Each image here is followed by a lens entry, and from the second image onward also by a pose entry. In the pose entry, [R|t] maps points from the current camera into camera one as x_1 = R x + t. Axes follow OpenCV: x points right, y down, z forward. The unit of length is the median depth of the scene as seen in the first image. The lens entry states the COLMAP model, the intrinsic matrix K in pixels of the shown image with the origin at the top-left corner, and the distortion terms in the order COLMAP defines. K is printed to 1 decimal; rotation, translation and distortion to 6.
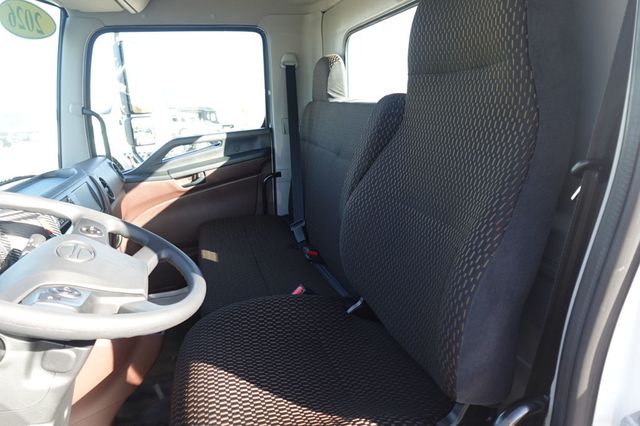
lens RADIAL K [[516.5, 0, 320.0], [0, 516.5, 213.0], [0, 0, 1]] dist [-0.056650, -0.001363]
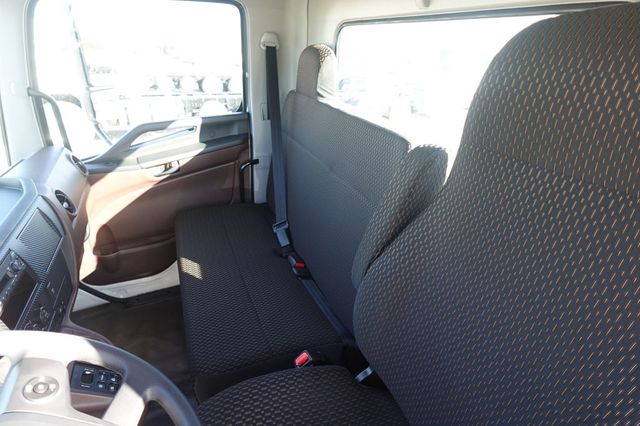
lens RADIAL K [[422.1, 0, 321.6], [0, 422.1, 213.6], [0, 0, 1]] dist [-0.001566, 0.002691]
pose [[0.991219, 0.011242, 0.131754, -0.064979], [-0.036162, 0.981443, 0.188315, -0.140098], [-0.127191, -0.191425, 0.973231, 0.192580]]
